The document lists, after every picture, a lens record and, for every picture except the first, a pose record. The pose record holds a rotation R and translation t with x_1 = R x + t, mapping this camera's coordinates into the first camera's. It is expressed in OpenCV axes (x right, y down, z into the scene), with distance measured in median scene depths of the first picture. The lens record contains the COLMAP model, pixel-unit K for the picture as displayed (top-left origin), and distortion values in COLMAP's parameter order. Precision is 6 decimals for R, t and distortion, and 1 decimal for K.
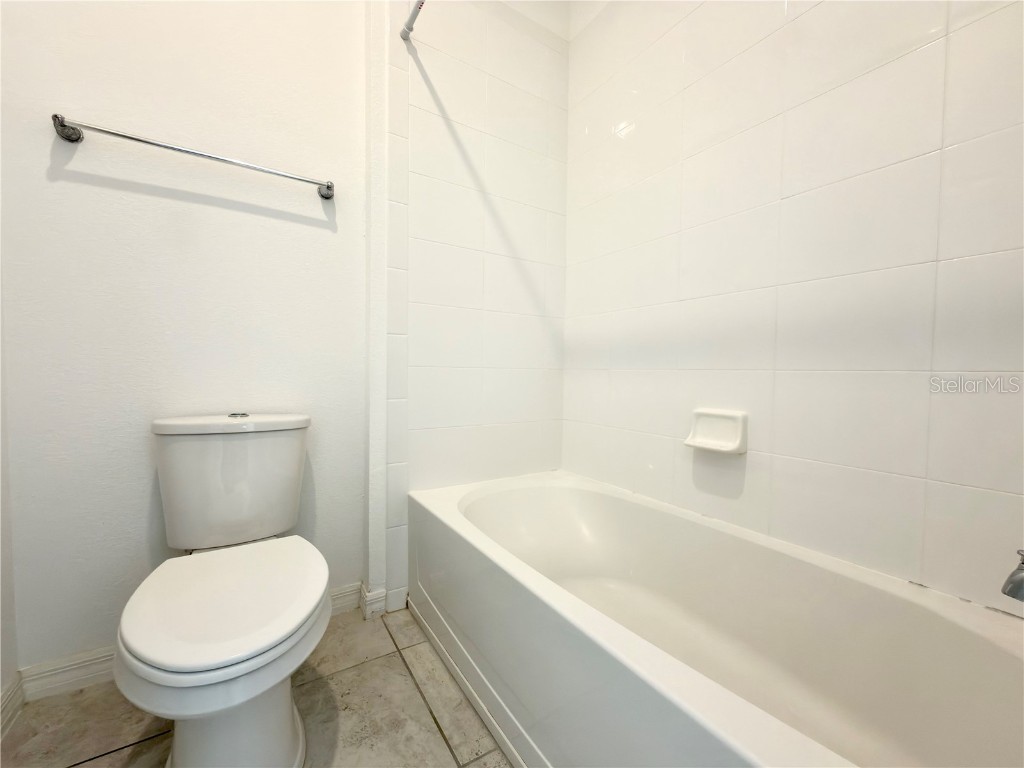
lens RADIAL K [[406.9, 0, 513.5], [0, 406.9, 385.5], [0, 0, 1]] dist [0.000695, -0.000464]
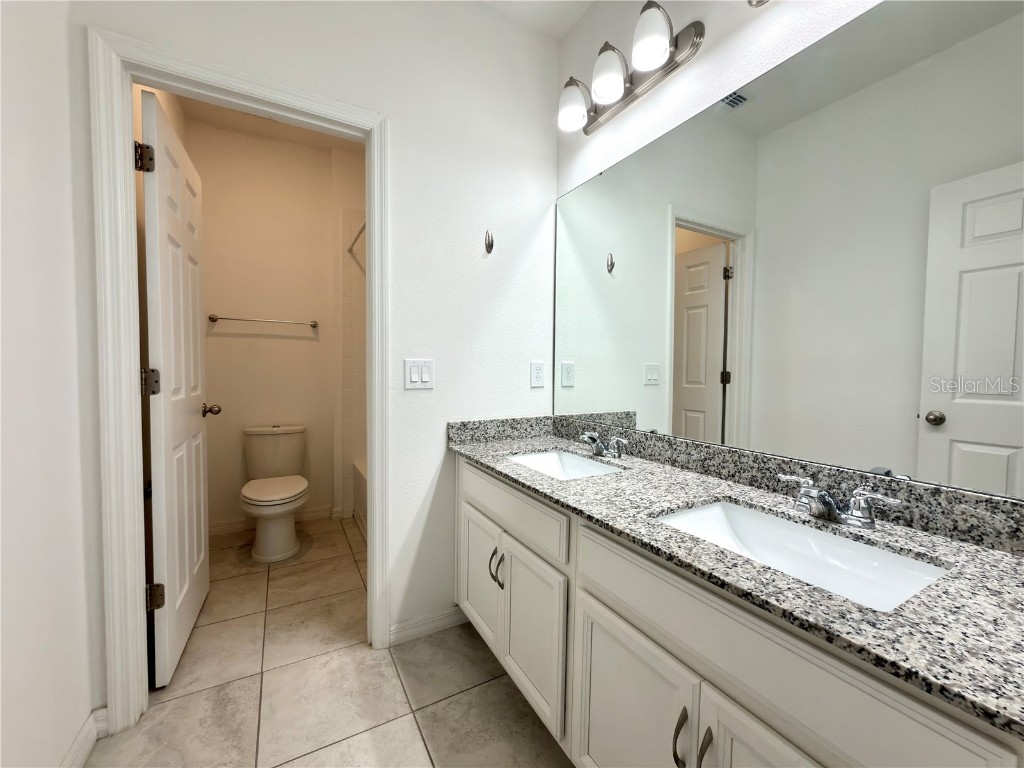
lens RADIAL K [[406.9, 0, 513.5], [0, 406.9, 385.5], [0, 0, 1]] dist [0.000695, -0.000464]
pose [[0.998458, 0.004782, -0.055306, 0.751446], [-0.004406, 0.999966, 0.006925, -0.168599], [0.055338, -0.006671, 0.998445, -1.158389]]
